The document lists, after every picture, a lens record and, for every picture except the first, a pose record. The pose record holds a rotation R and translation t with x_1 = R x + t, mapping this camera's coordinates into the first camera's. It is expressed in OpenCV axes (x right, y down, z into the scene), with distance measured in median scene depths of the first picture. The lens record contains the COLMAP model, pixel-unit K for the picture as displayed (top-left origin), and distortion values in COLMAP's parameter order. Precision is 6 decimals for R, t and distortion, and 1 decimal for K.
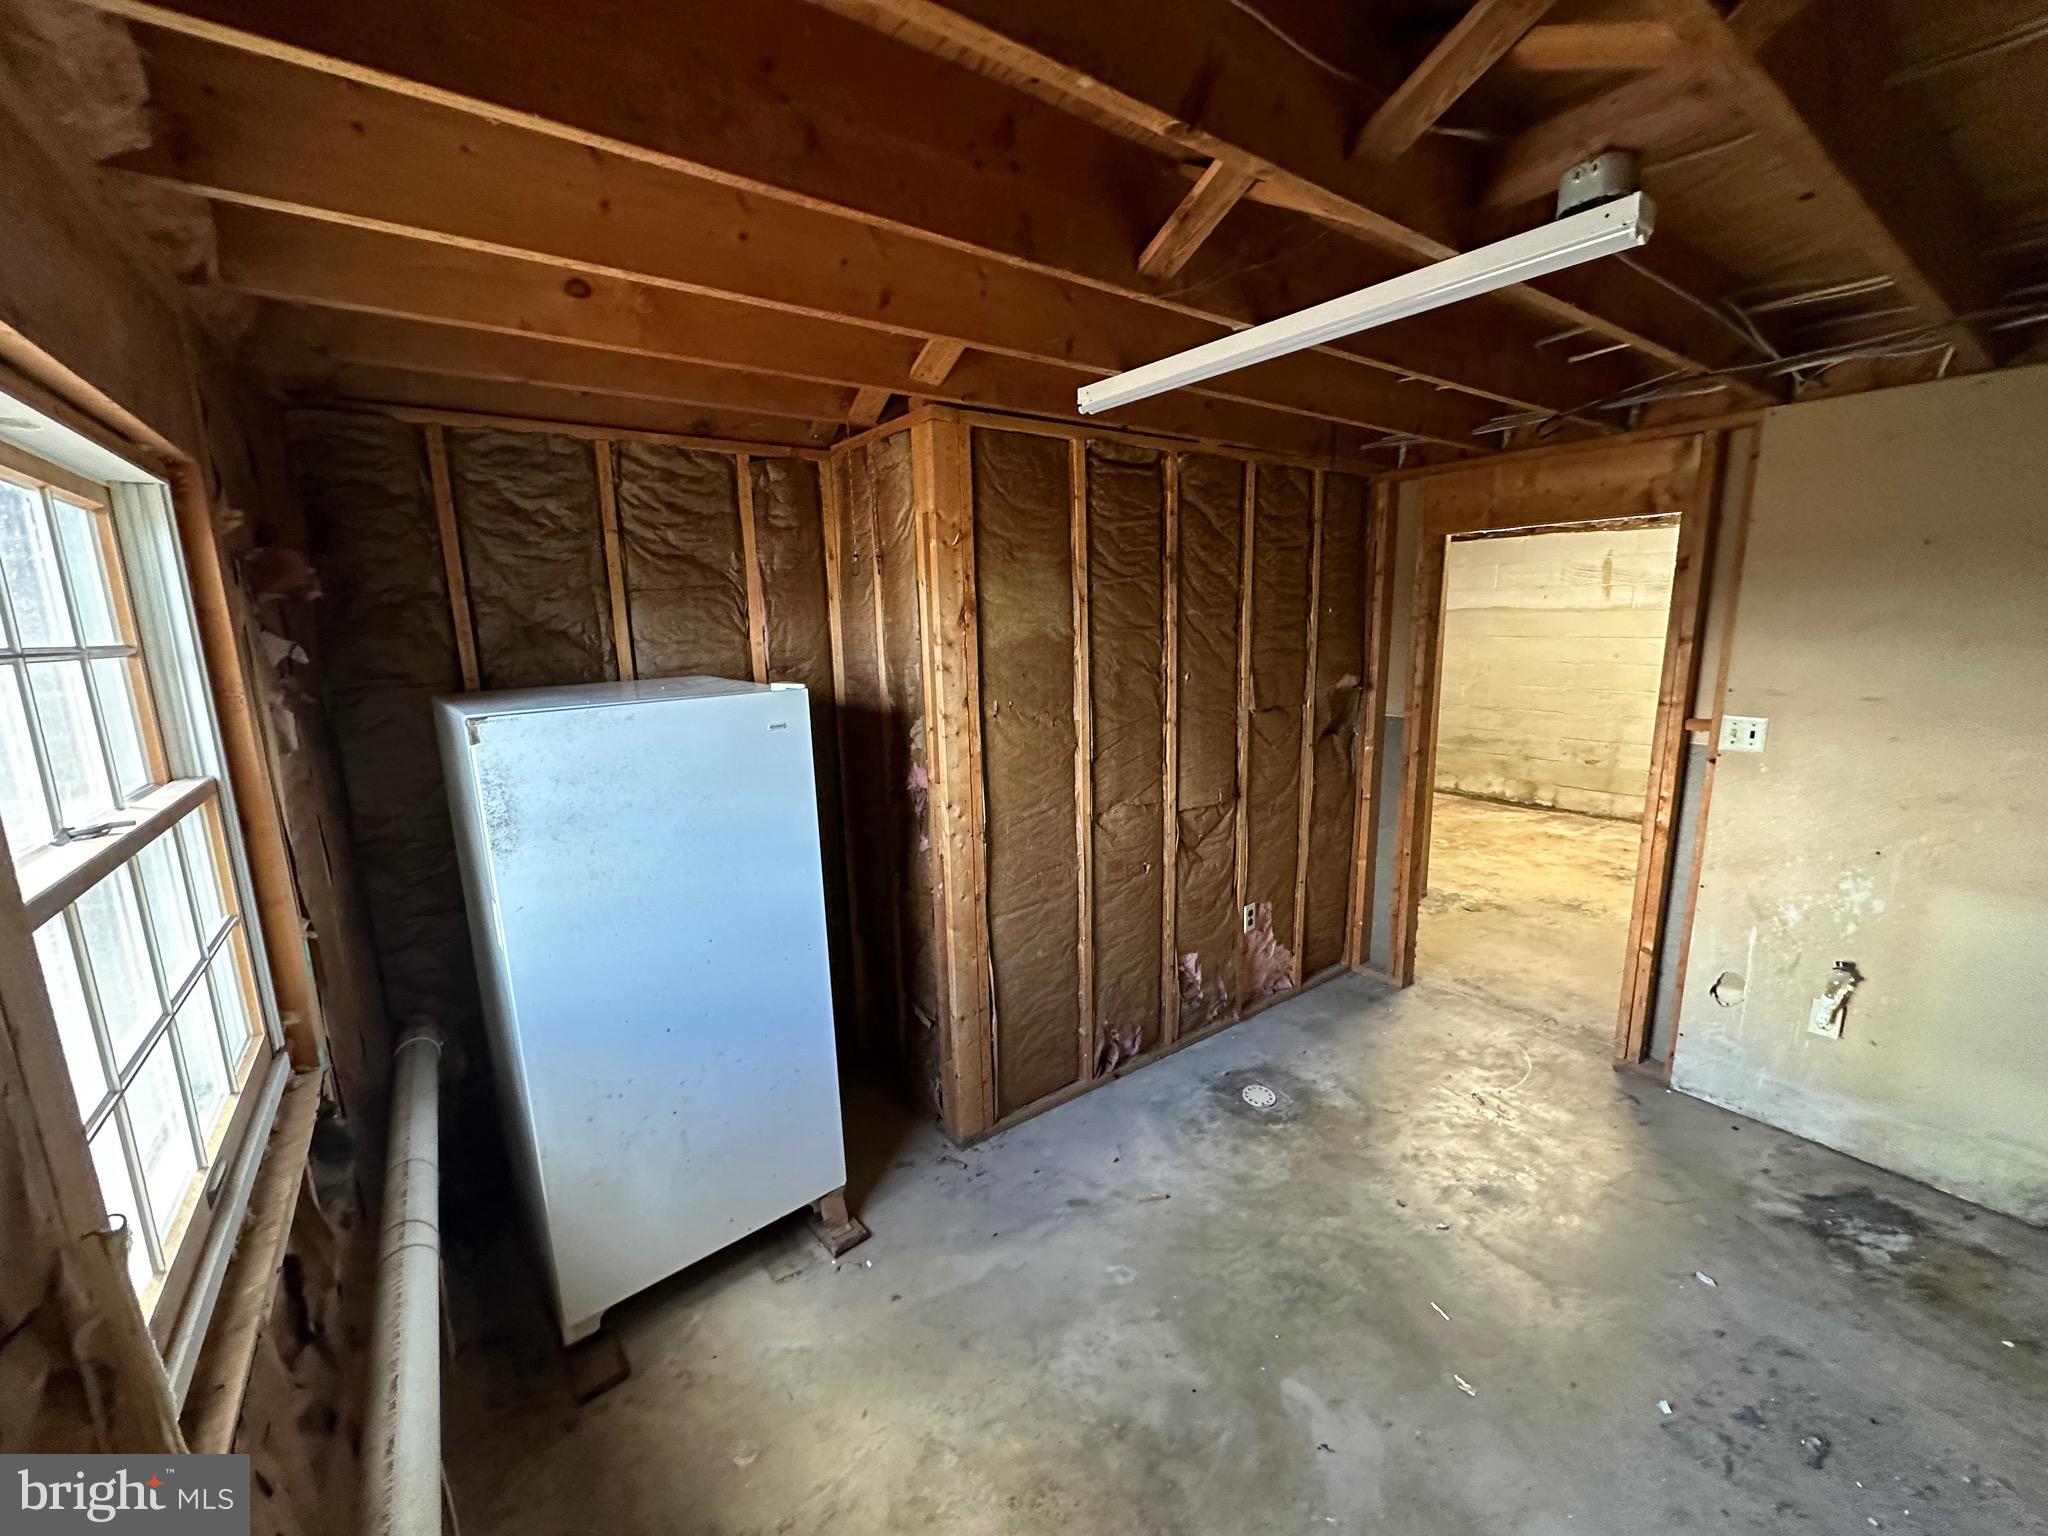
lens RADIAL K [[816.0, 0, 1026.0], [0, 816.0, 765.1], [0, 0, 1]] dist [-0.002536, 0.000033]
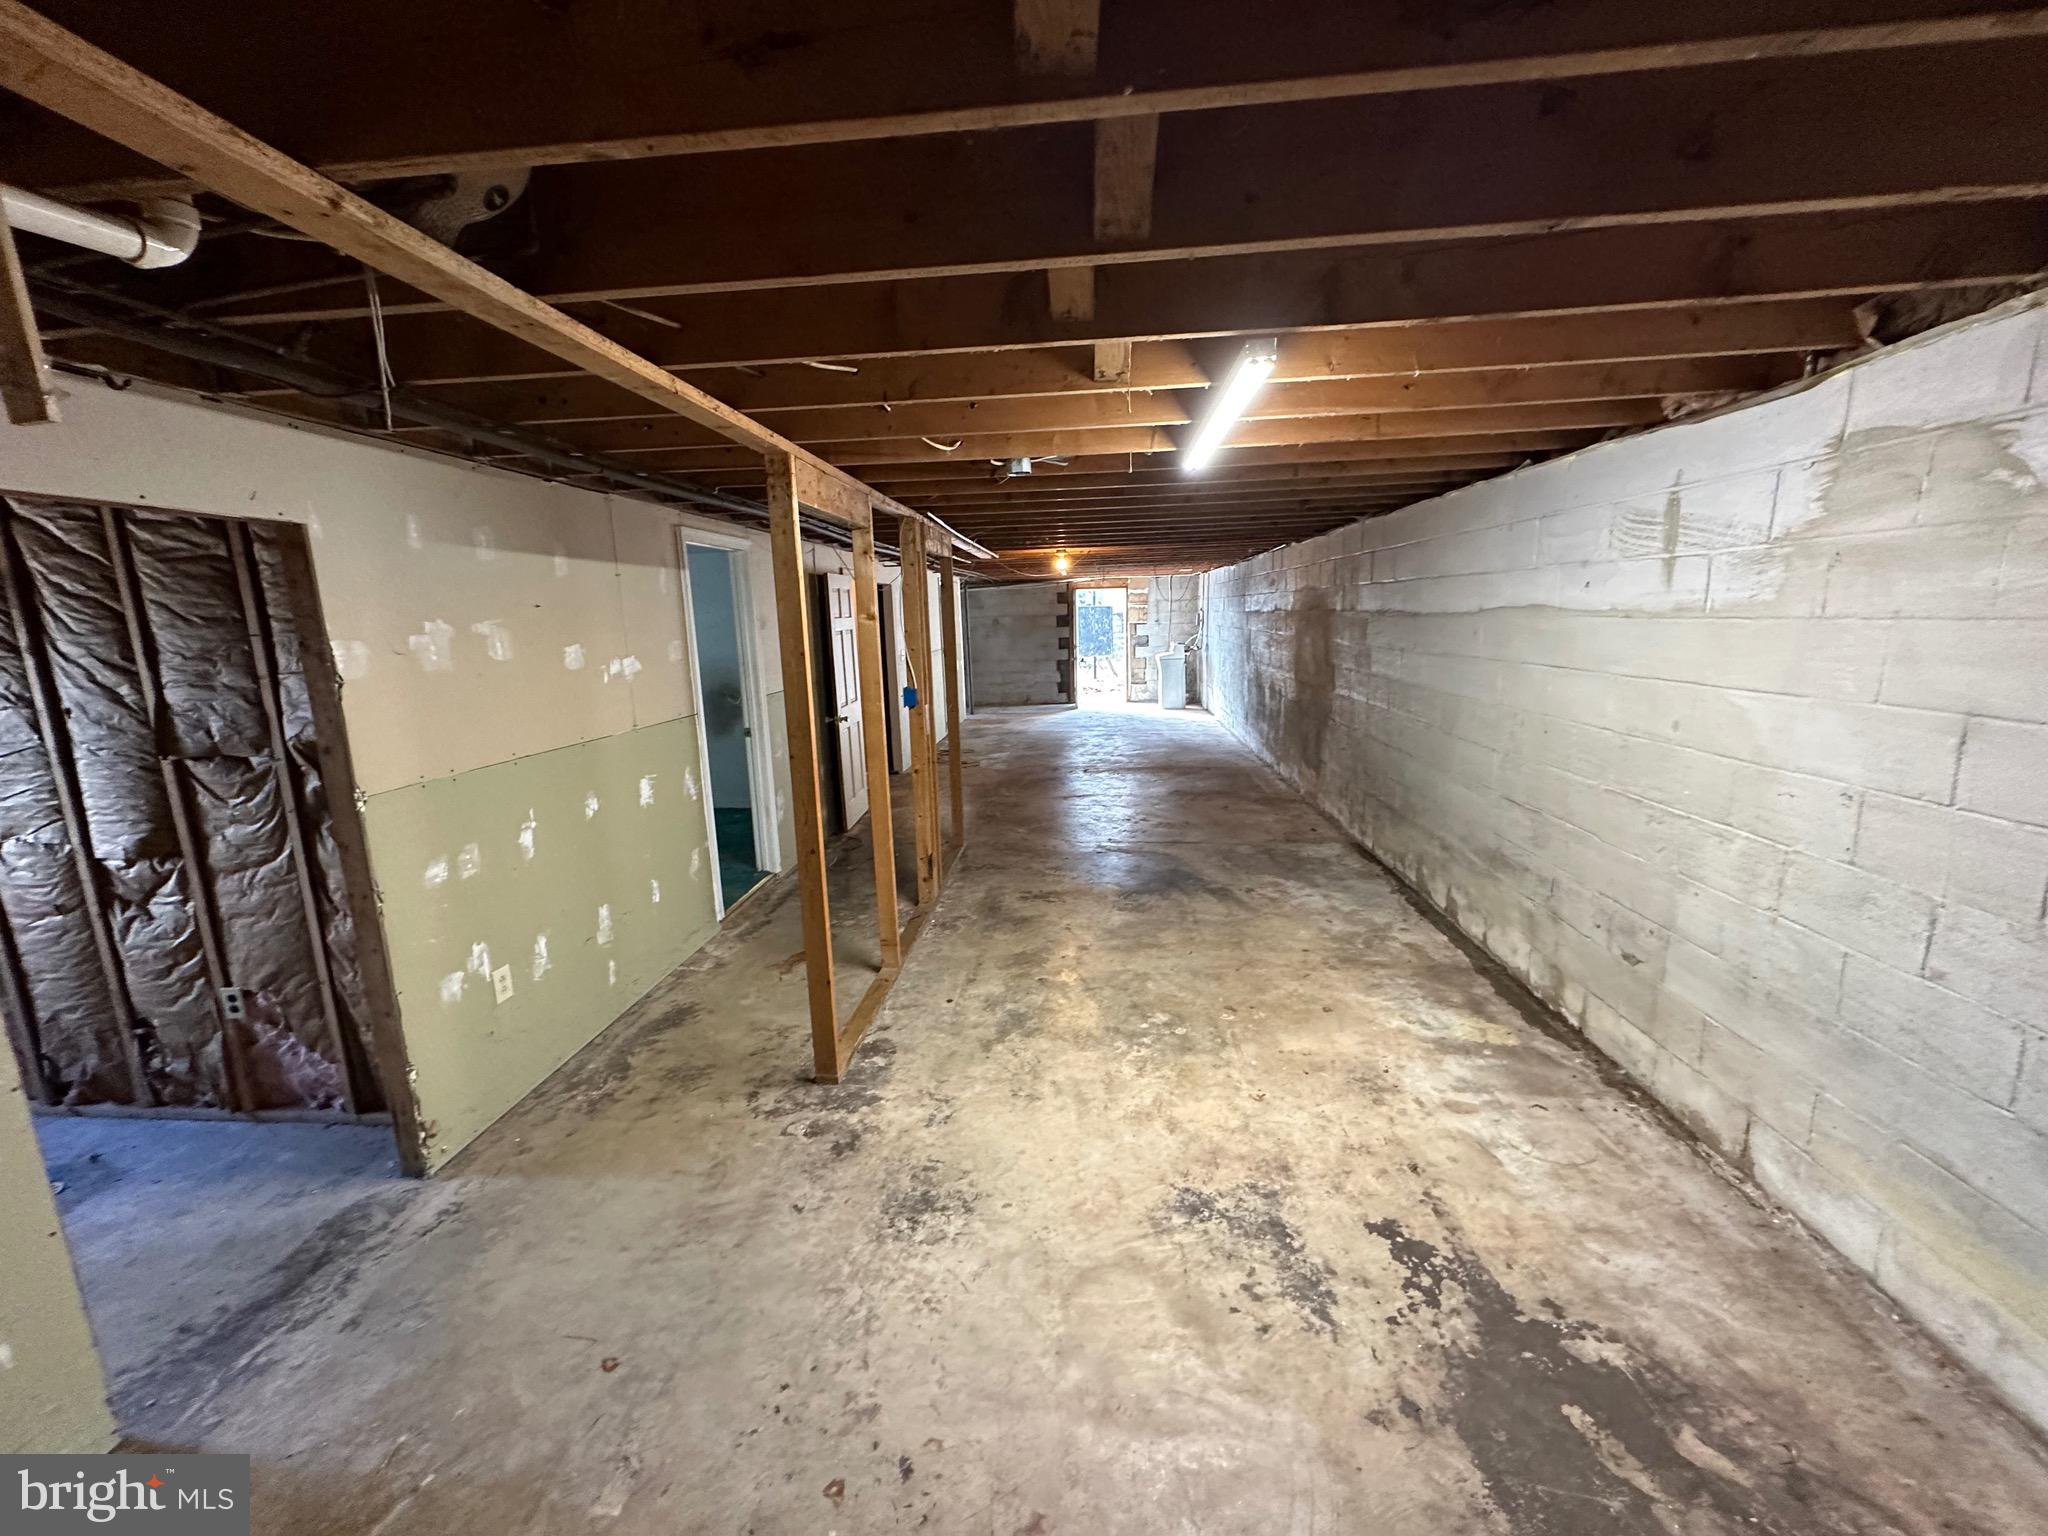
lens RADIAL K [[816.0, 0, 1026.0], [0, 816.0, 765.1], [0, 0, 1]] dist [-0.002536, 0.000033]
pose [[0.760139, 0.121906, -0.638223, 0.804950], [-0.108580, 0.992263, 0.060209, -0.111626], [0.640624, 0.023531, 0.767494, 0.505627]]
